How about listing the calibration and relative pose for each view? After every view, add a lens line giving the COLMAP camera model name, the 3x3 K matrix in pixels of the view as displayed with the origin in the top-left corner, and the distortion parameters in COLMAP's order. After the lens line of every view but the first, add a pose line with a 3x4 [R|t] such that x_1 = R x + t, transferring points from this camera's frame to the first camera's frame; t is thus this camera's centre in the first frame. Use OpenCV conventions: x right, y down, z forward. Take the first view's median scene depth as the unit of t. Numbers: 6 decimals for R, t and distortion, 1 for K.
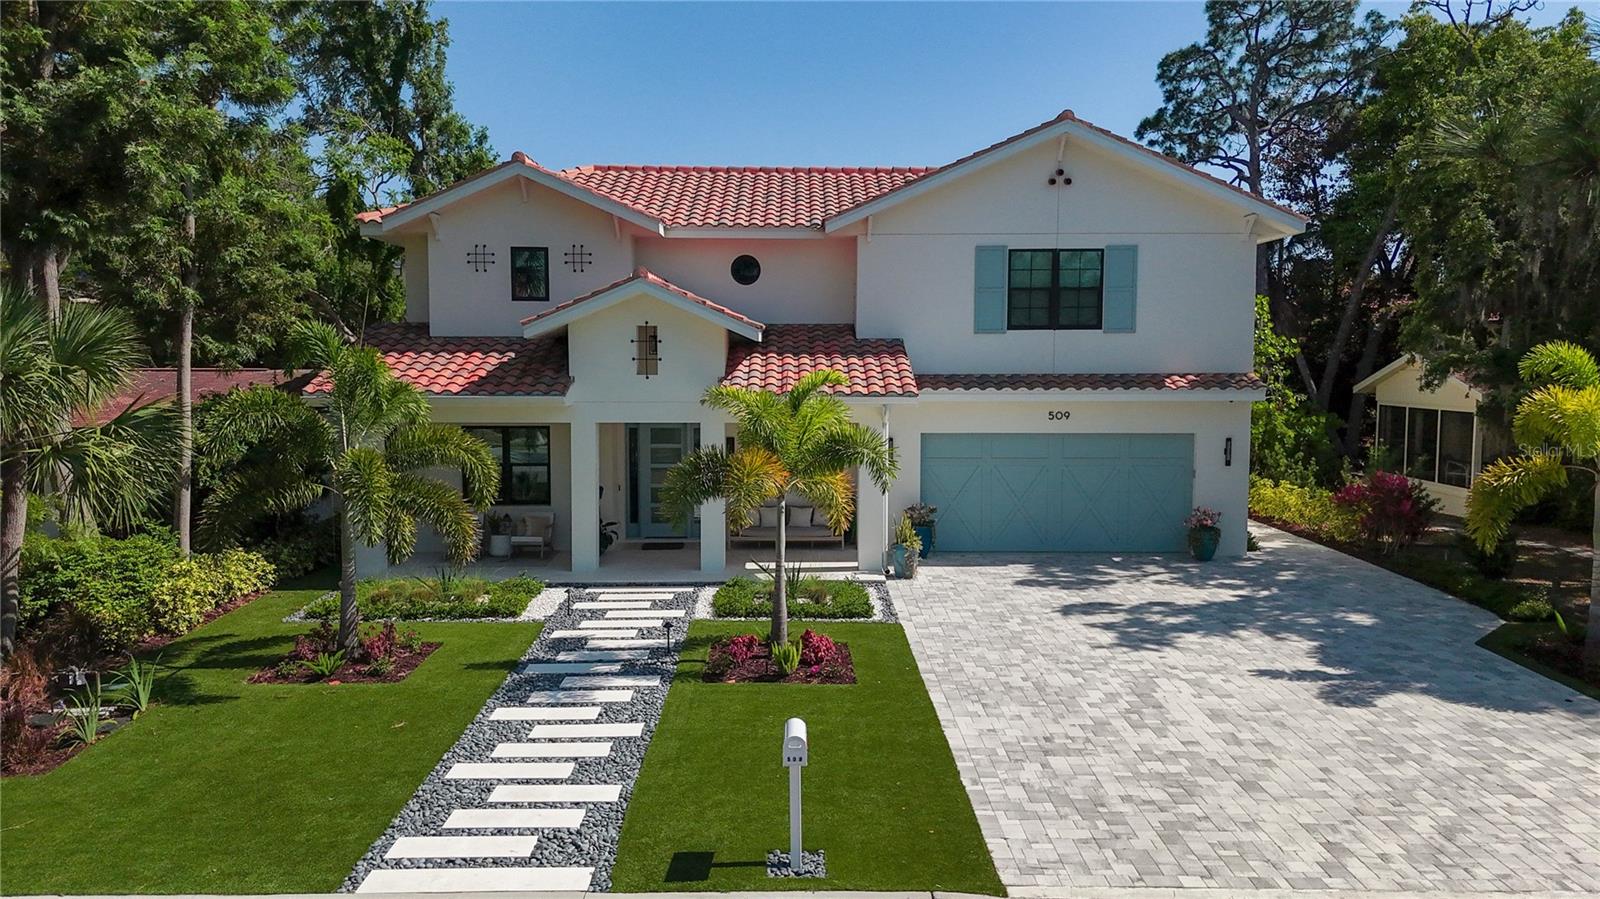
lens RADIAL K [[1197.2, 0, 802.0], [0, 1197.2, 447.7], [0, 0, 1]] dist [0.030151, -0.001547]
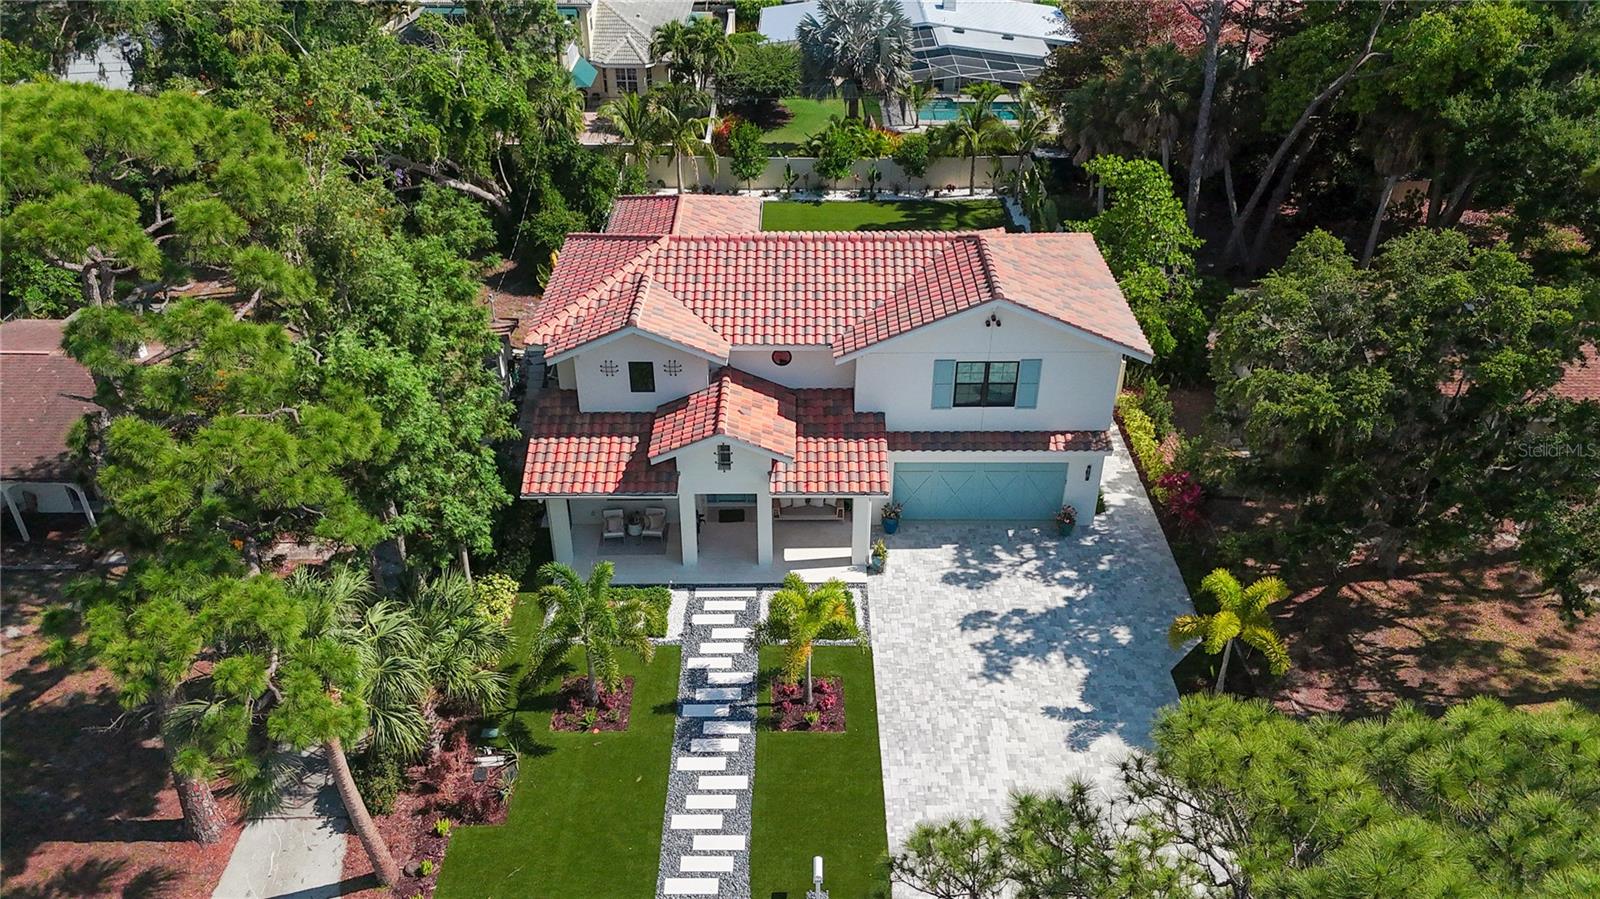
lens RADIAL K [[1197.2, 0, 800.0], [0, 1197.2, 447.9], [0, 0, 1]] dist [0.030151, -0.001547]
pose [[0.999968, 0.005593, -0.005735, -0.024297], [-0.002124, 0.875366, 0.483457, -1.242210], [0.007724, -0.483429, 0.875349, -0.583115]]
